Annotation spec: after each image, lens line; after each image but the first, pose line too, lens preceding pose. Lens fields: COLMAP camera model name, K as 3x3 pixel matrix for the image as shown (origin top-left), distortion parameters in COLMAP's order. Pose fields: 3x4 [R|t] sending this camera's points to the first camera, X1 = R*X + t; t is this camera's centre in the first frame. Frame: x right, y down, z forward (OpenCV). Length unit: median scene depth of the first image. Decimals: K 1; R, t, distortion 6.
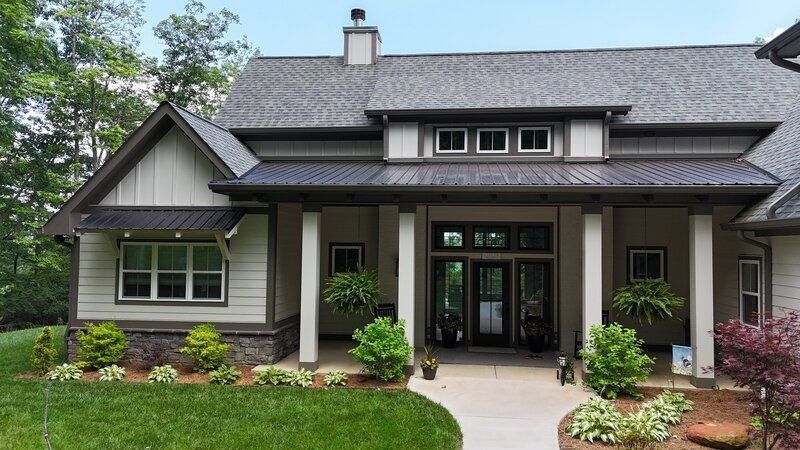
lens RADIAL K [[588.8, 0, 402.3], [0, 588.8, 223.2], [0, 0, 1]] dist [0.077535, -0.075556]
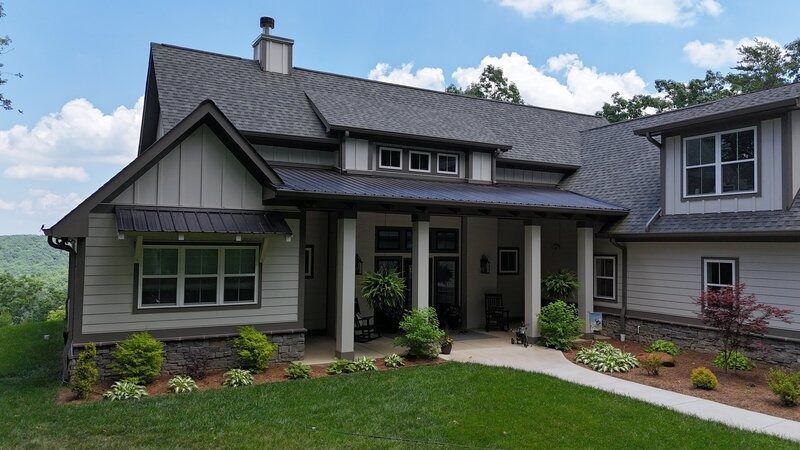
lens RADIAL K [[588.8, 0, 402.3], [0, 588.8, 223.2], [0, 0, 1]] dist [0.077535, -0.075556]
pose [[0.811298, 0.020390, 0.584277, -0.681176], [-0.022925, 0.999733, -0.003055, -0.008274], [-0.584183, -0.010916, 0.811549, 0.029478]]
